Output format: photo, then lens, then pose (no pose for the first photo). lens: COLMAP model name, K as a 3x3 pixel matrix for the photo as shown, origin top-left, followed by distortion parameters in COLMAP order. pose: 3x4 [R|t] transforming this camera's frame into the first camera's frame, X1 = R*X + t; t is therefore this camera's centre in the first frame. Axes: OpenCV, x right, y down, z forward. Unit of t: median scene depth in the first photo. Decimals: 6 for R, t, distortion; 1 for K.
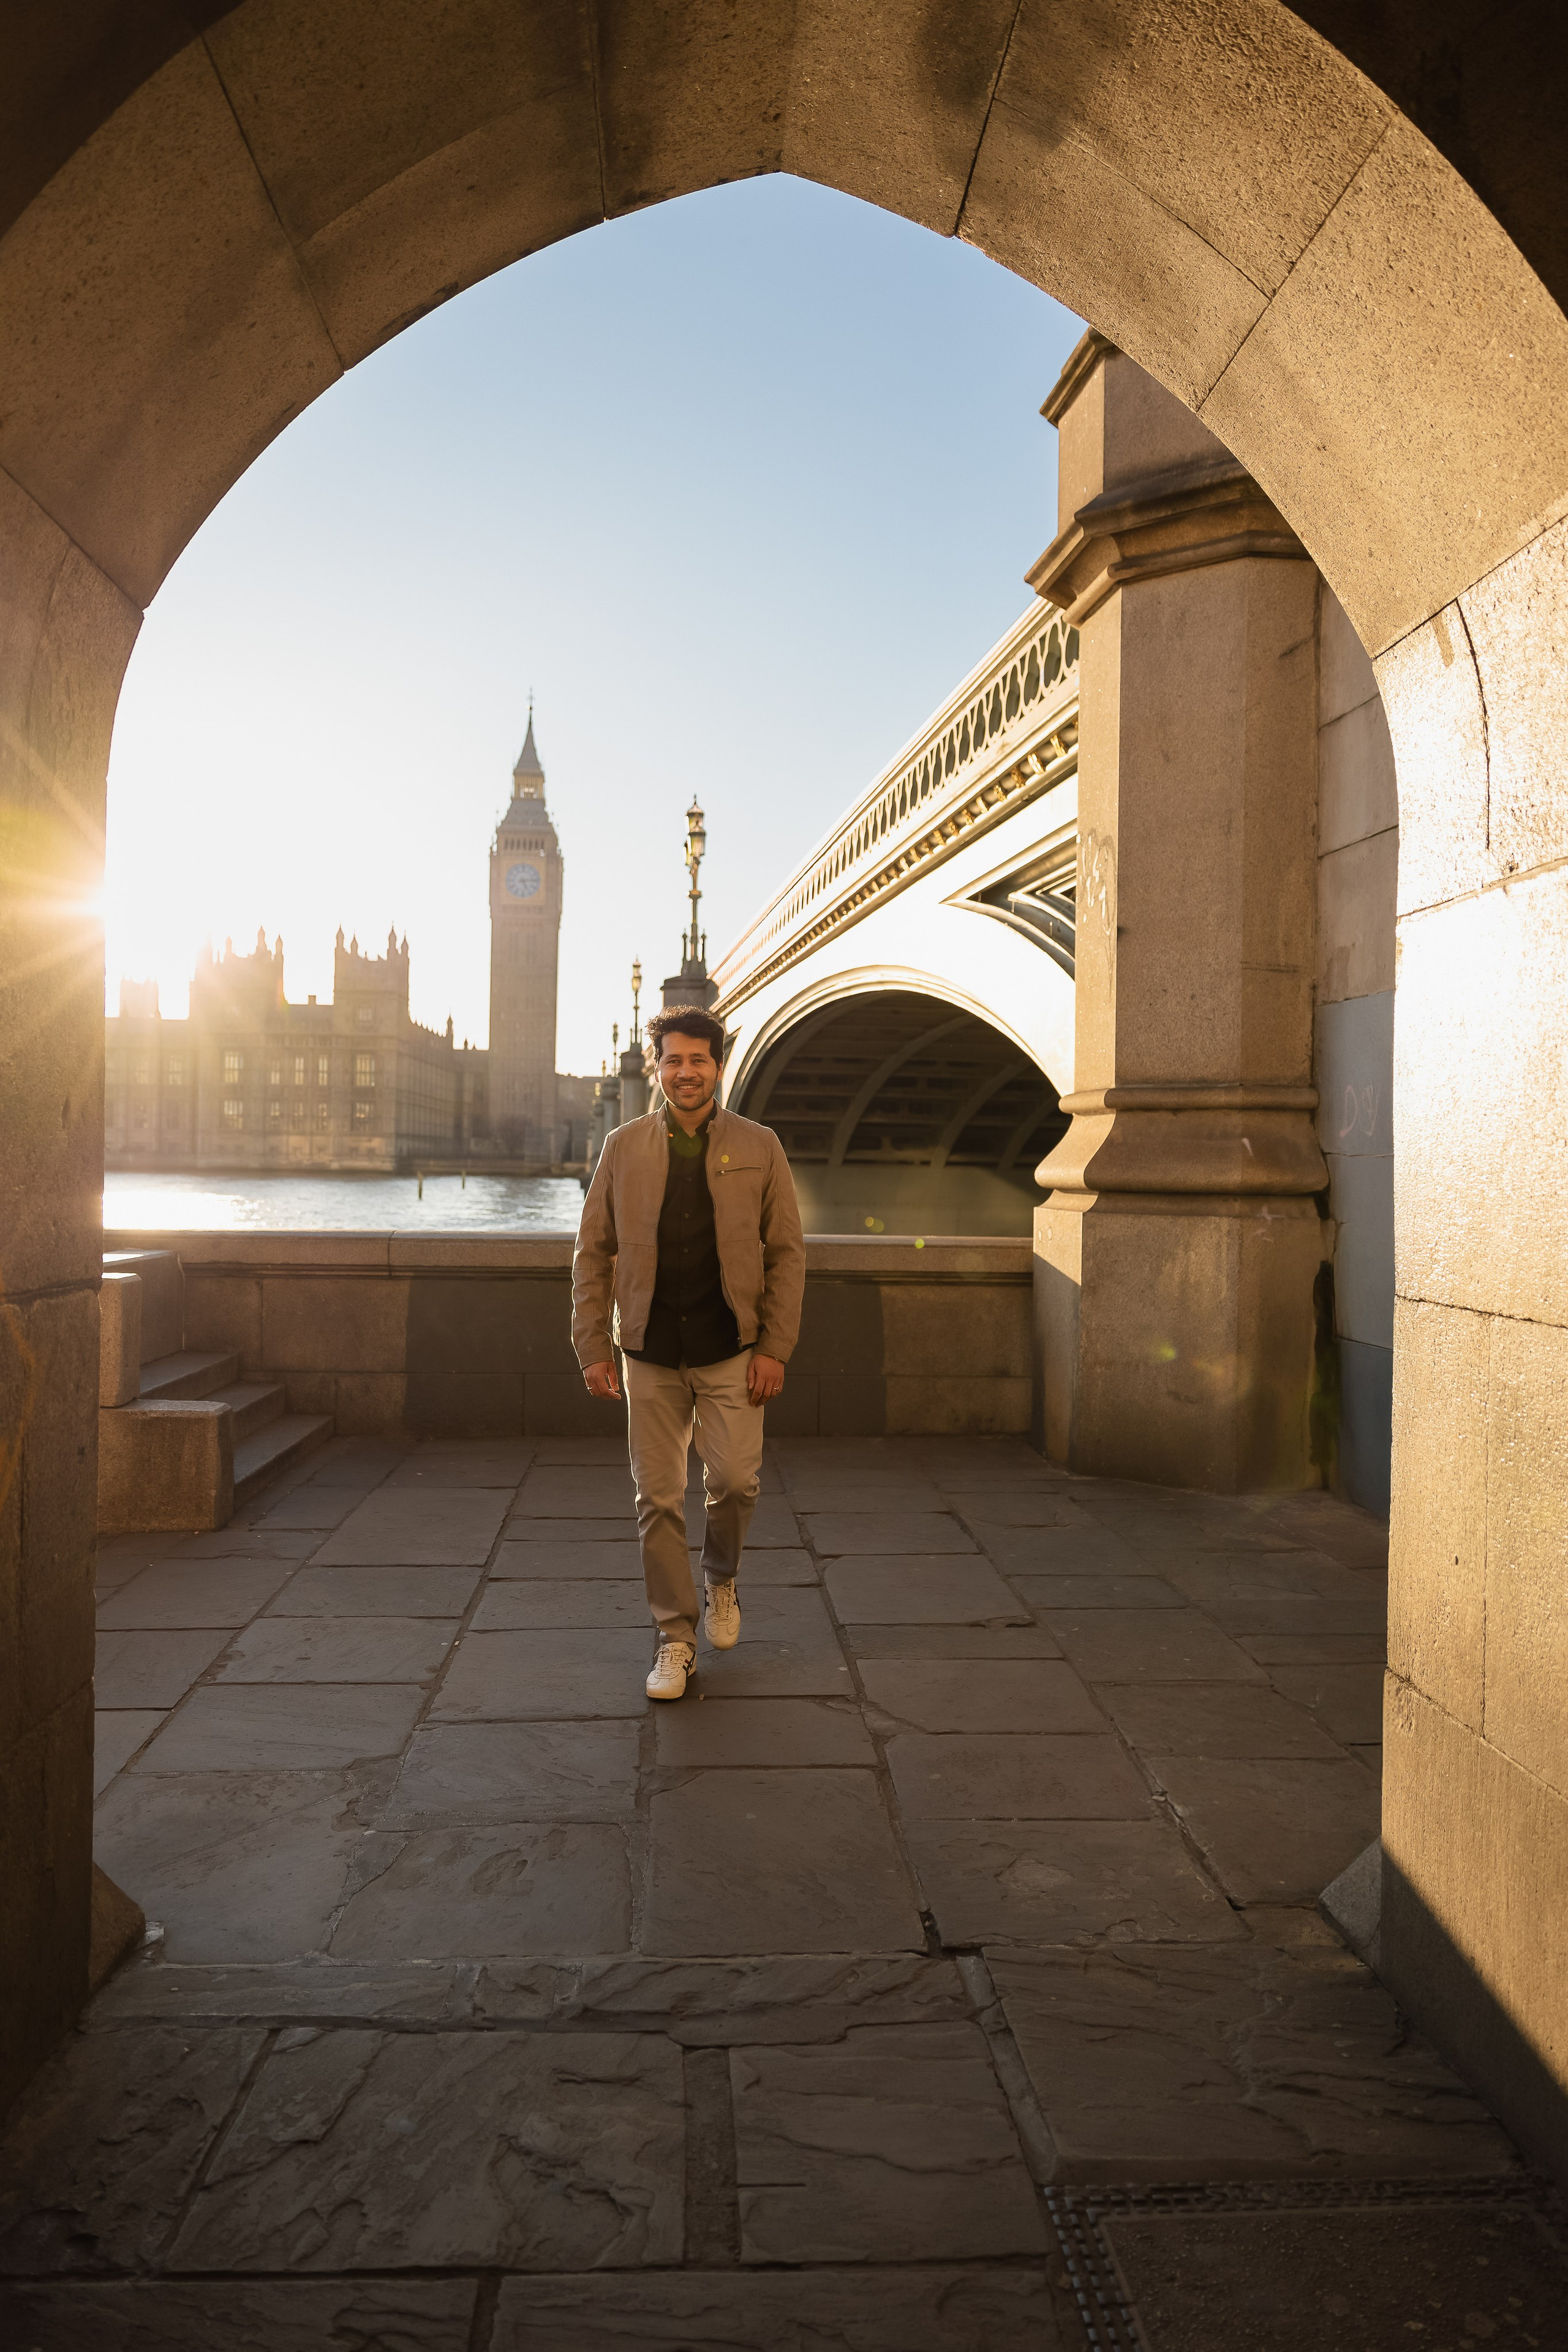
lens RADIAL K [[1653.9, 0, 777.2], [0, 1653.9, 1219.1], [0, 0, 1]] dist [-0.000604, 0.003906]
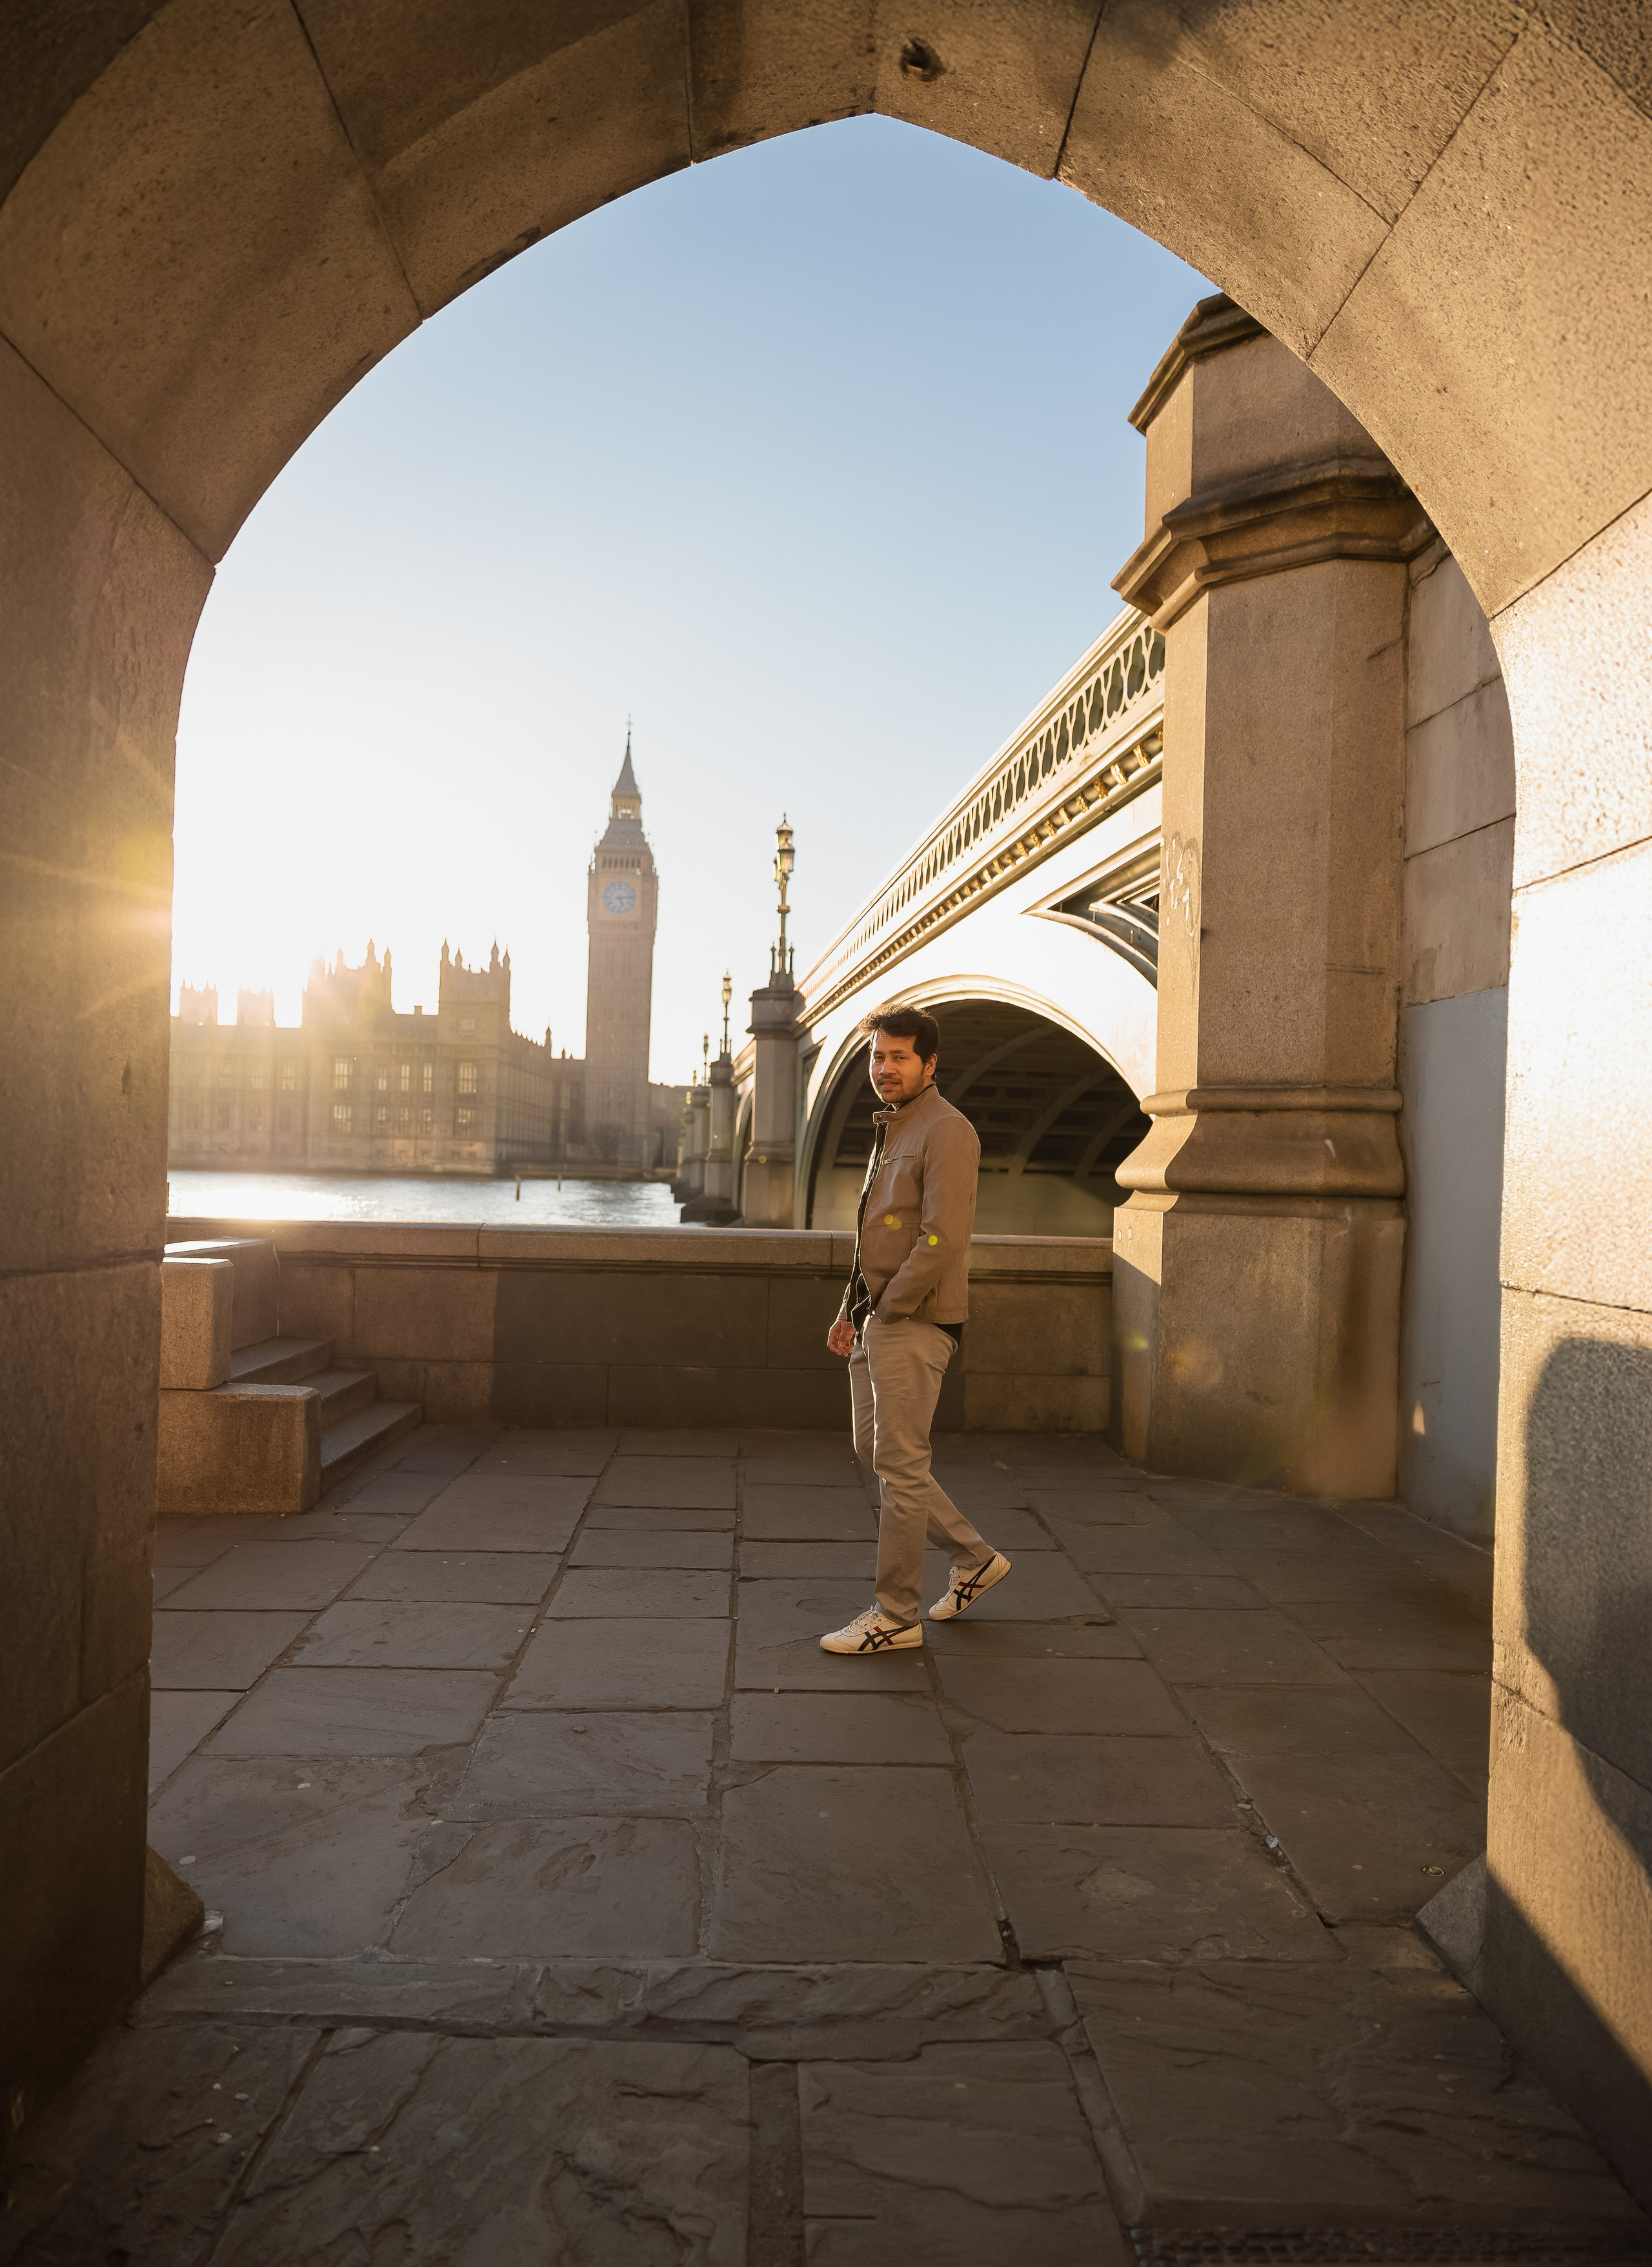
lens RADIAL K [[1733.0, 0, 794.9], [0, 1733.0, 1183.3], [0, 0, 1]] dist [-0.004731, 0.005308]
pose [[0.999266, 0.011615, -0.036493, -0.000579], [-0.011864, 0.999908, -0.006608, -0.011705], [0.036412, 0.007036, 0.999312, -0.057552]]
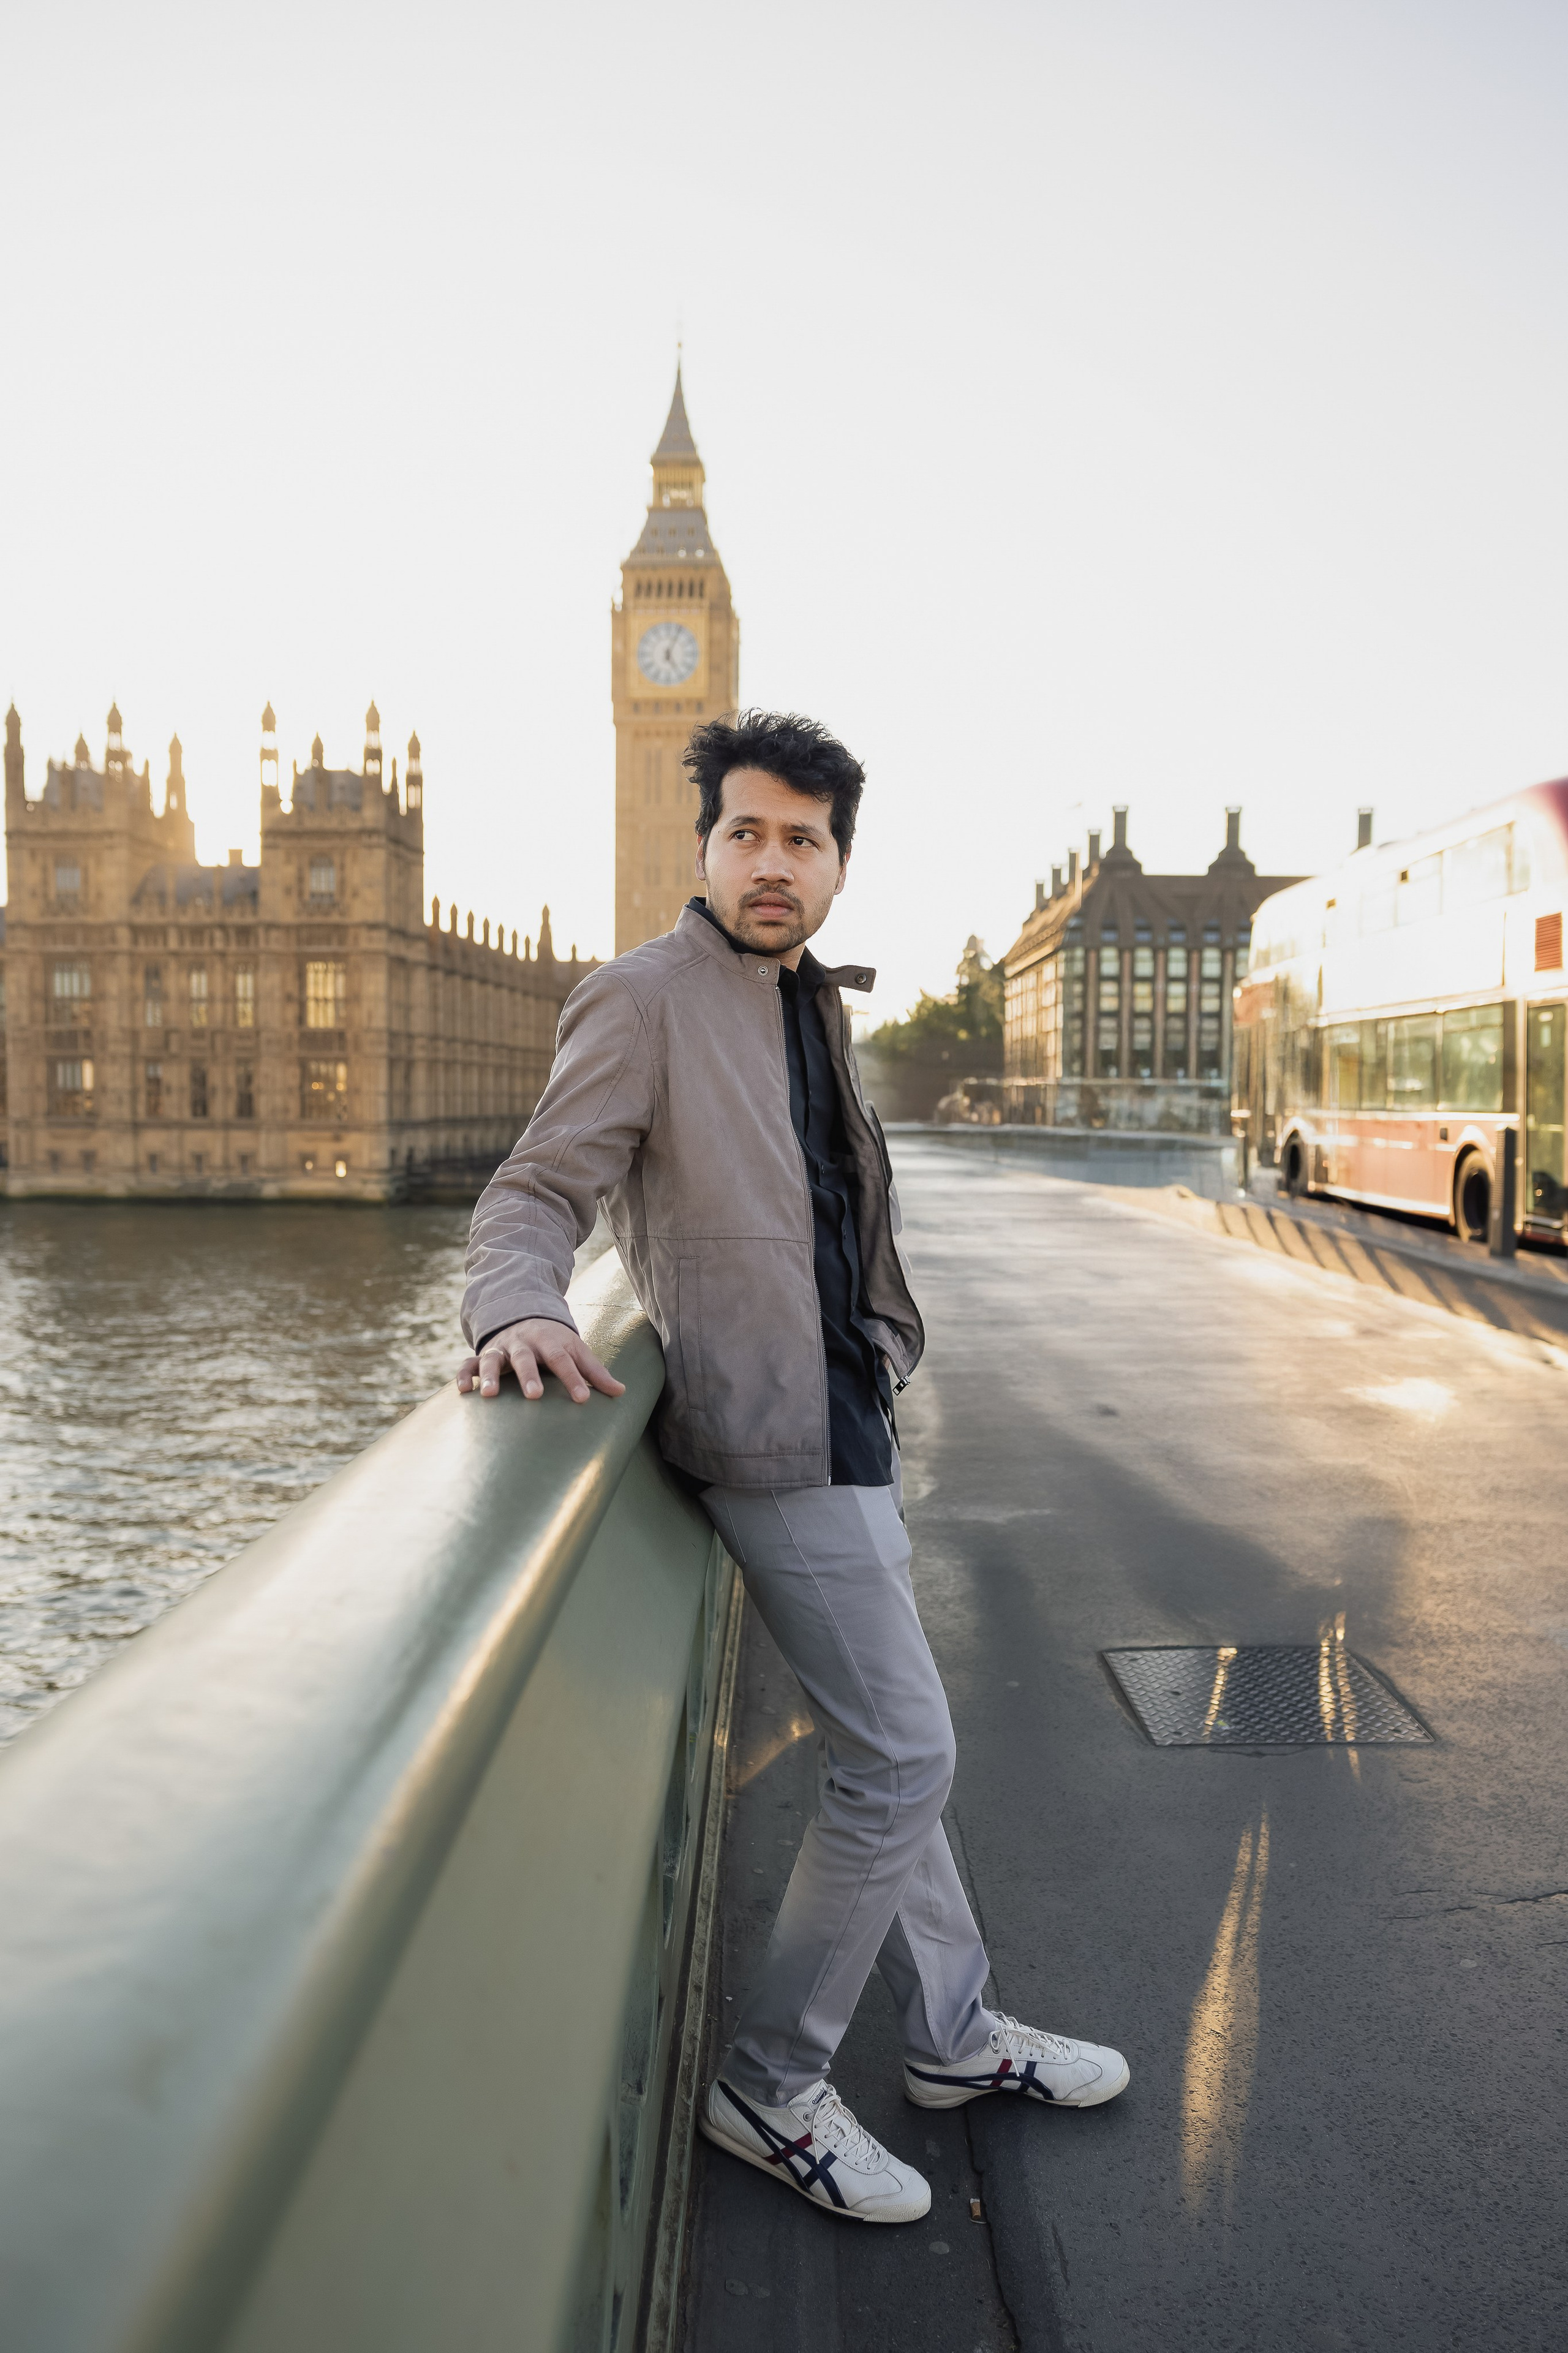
lens RADIAL K [[1654.5, 0, 777.2], [0, 1654.5, 1219.6], [0, 0, 1]] dist [-0.000604, 0.003906]
pose [[0.990672, -0.004599, -0.136192, -0.031939], [0.009449, 0.999343, 0.034982, -0.025317], [0.135942, -0.035942, 0.990065, 0.340481]]
